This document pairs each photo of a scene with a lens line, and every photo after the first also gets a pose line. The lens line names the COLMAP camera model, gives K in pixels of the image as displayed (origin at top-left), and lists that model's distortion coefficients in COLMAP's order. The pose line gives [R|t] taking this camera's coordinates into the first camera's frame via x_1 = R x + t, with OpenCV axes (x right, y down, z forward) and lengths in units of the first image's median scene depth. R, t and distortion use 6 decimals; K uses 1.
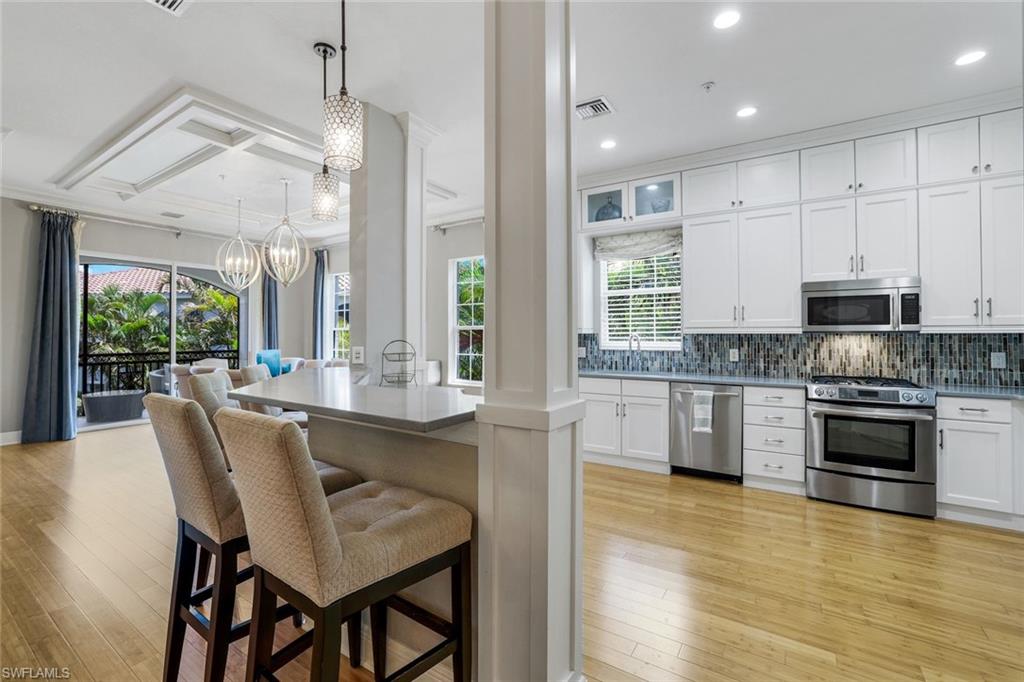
lens RADIAL K [[441.2, 0, 512.2], [0, 441.2, 334.0], [0, 0, 1]] dist [-0.018726, 0.001352]
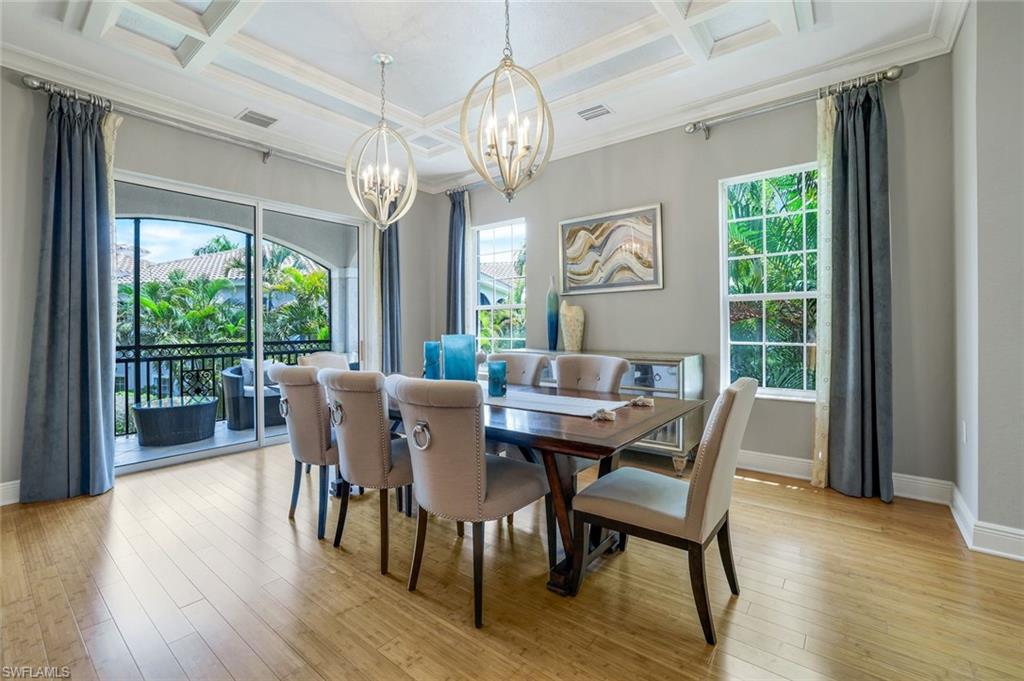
lens RADIAL K [[441.2, 0, 513.0], [0, 441.2, 331.8], [0, 0, 1]] dist [-0.018726, 0.001352]
pose [[0.995643, -0.002007, -0.093224, -0.332725], [0.003255, 0.999907, 0.013232, 0.018446], [0.093189, -0.013477, 0.995557, 0.378486]]
